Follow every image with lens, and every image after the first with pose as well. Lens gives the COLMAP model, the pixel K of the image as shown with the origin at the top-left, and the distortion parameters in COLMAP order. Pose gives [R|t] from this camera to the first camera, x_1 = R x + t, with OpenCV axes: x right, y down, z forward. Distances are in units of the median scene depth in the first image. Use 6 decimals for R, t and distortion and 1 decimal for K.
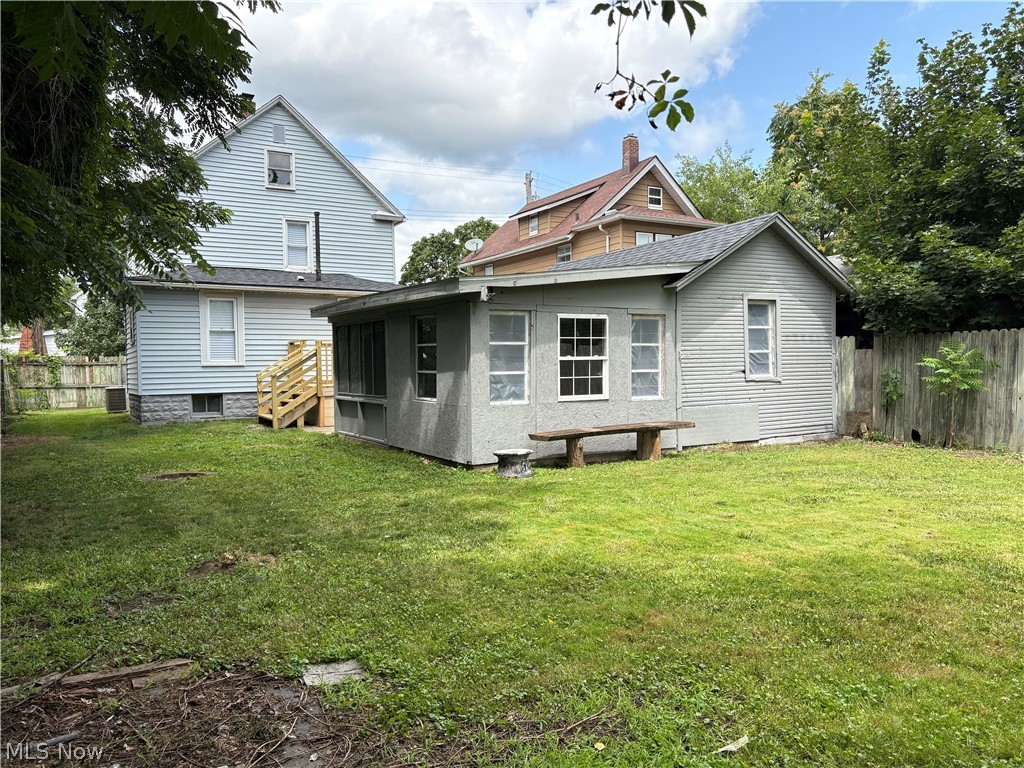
lens RADIAL K [[795.5, 0, 498.4], [0, 795.5, 381.5], [0, 0, 1]] dist [0.054984, 0.000270]
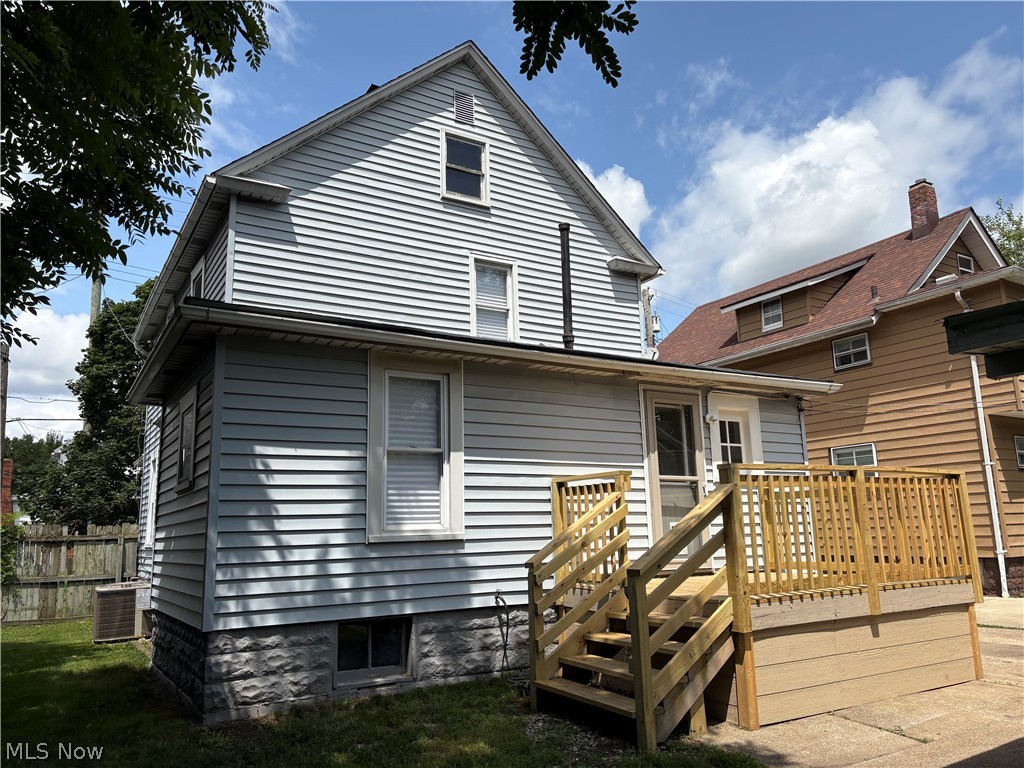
lens RADIAL K [[769.9, 0, 512.0], [0, 769.9, 384.0], [0, 0, 1]] dist [0.063232, -0.073239]
pose [[0.999046, -0.005141, 0.043372, -0.262788], [0.014004, 0.978326, -0.206594, -0.013601], [-0.041370, 0.207005, 0.977465, 0.514590]]
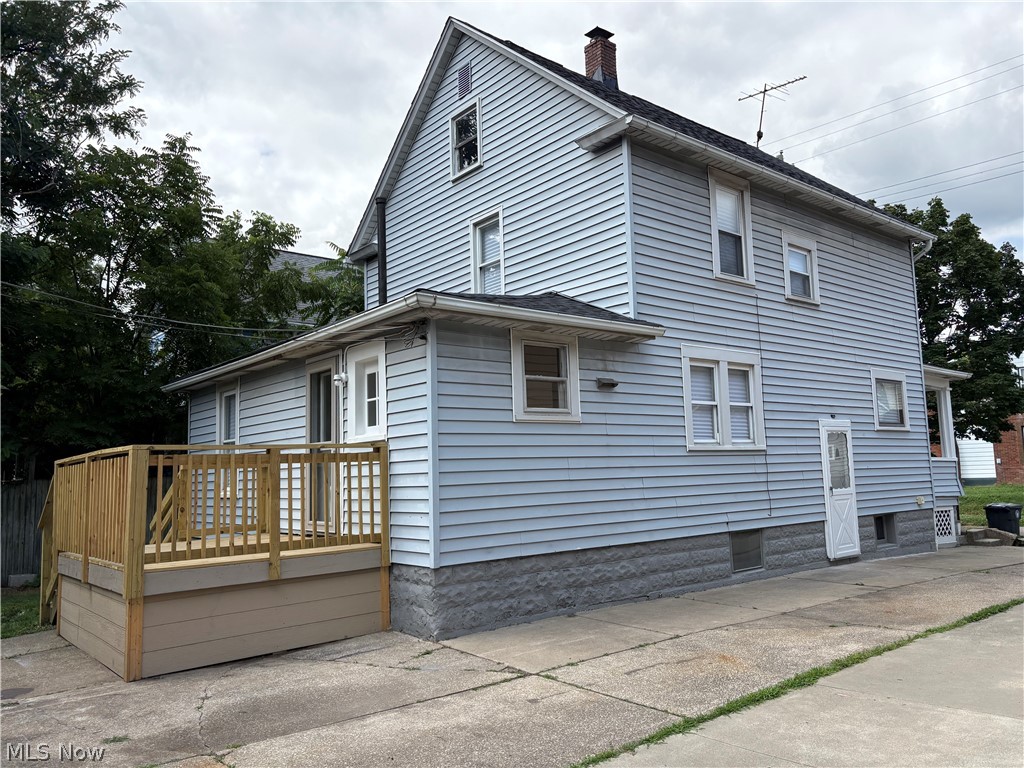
lens RADIAL K [[769.9, 0, 512.0], [0, 769.9, 384.0], [0, 0, 1]] dist [0.063232, -0.073239]
pose [[0.182996, -0.113317, -0.976561, 0.252631], [0.021547, 0.993559, -0.111251, -0.031031], [0.982877, -0.000684, 0.184259, 0.928186]]
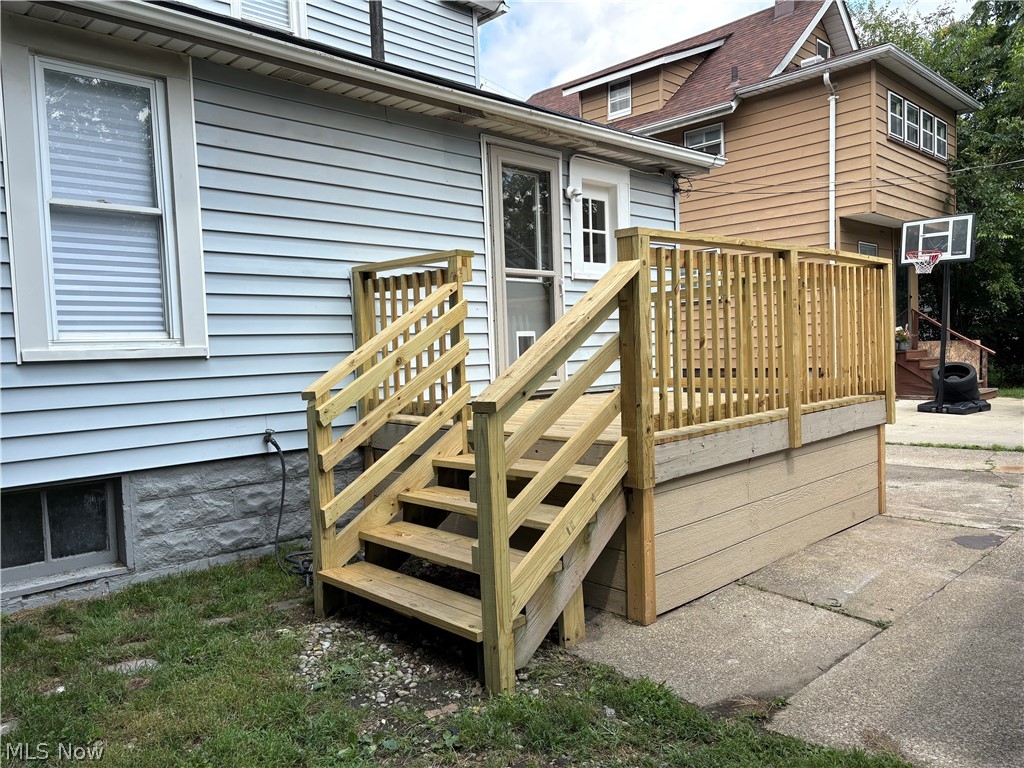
lens RADIAL K [[769.9, 0, 512.0], [0, 769.9, 384.0], [0, 0, 1]] dist [0.063232, -0.073239]
pose [[0.963004, -0.034608, 0.267257, -0.246738], [0.027461, 0.999160, 0.030431, -0.013631], [-0.268085, -0.021966, 0.963145, 0.627290]]
